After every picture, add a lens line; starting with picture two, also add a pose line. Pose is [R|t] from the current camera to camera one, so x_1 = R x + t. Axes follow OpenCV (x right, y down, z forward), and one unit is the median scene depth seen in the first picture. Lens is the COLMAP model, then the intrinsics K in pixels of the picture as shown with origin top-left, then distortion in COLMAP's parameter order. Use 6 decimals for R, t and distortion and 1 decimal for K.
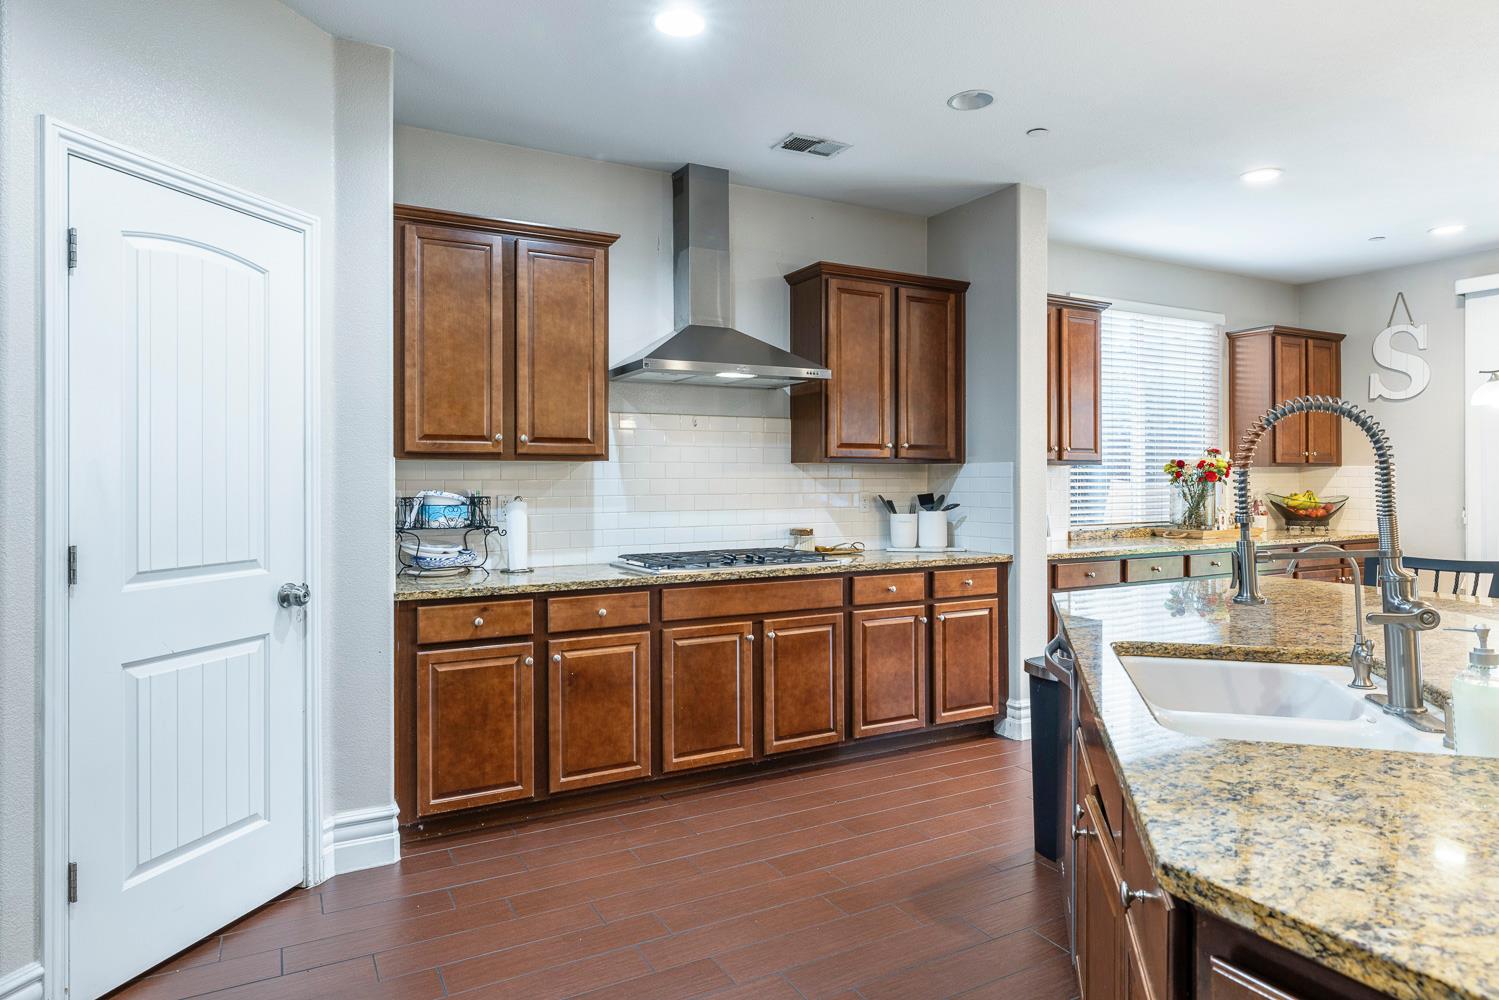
lens RADIAL K [[864.5, 0, 743.2], [0, 864.5, 479.7], [0, 0, 1]] dist [-0.000913, 0.002000]
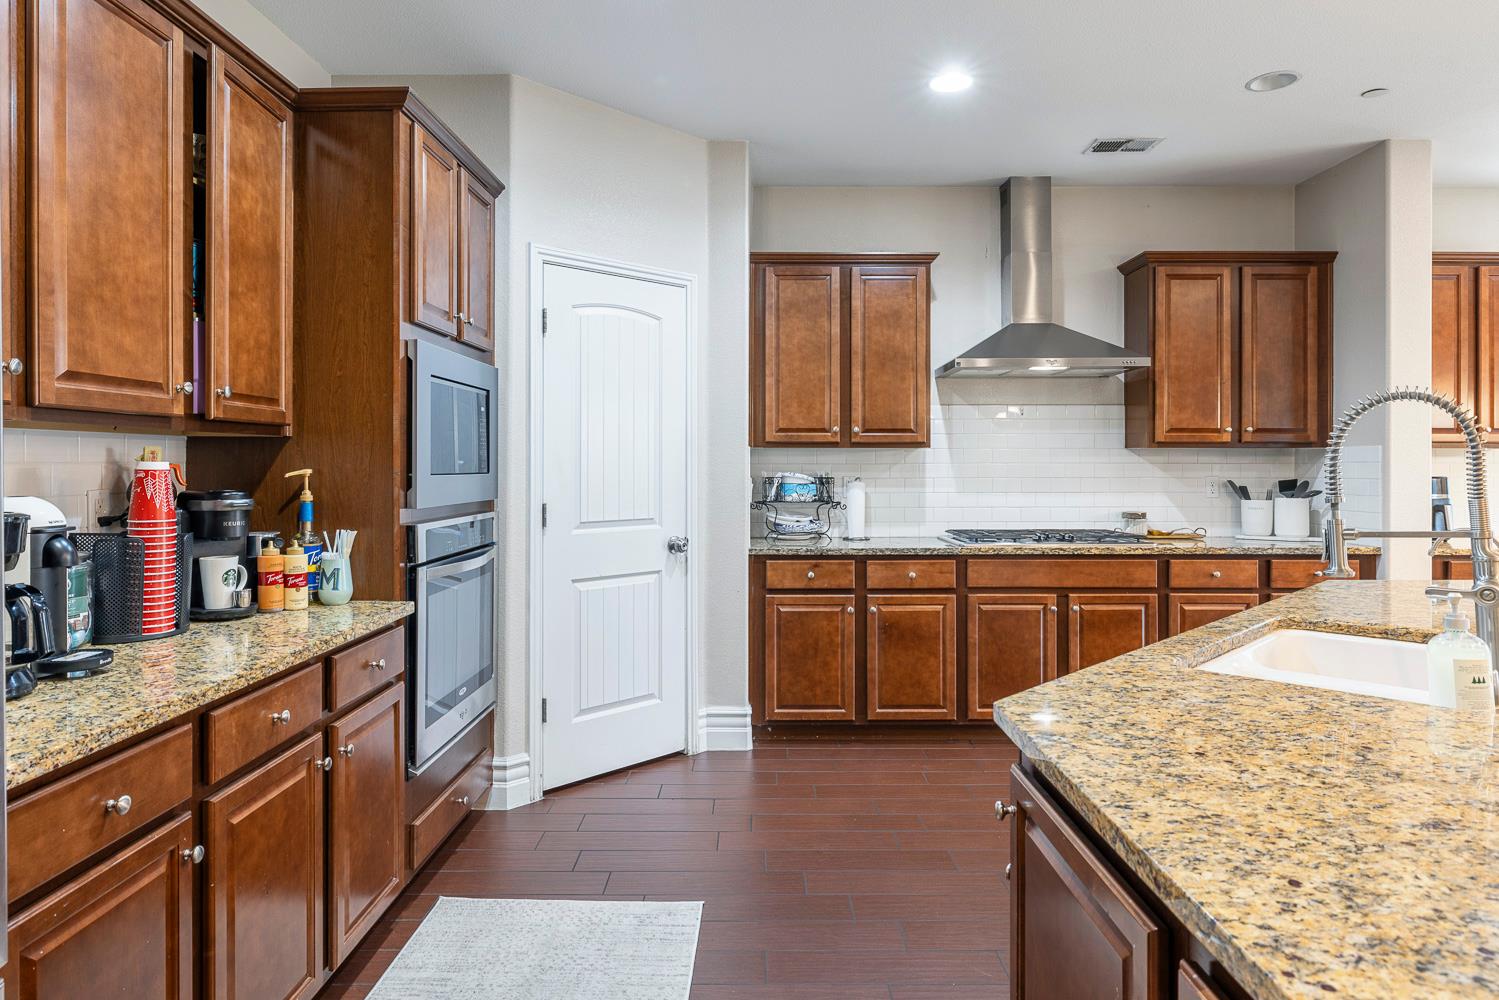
lens RADIAL K [[842.0, 0, 748.0], [0, 842.0, 465.1], [0, 0, 1]] dist [-0.001409, -0.000217]
pose [[0.882382, 0.002611, -0.470527, 0.172218], [-0.002187, 0.999997, 0.001447, 0.000553], [0.470529, -0.000248, 0.882384, -0.121843]]
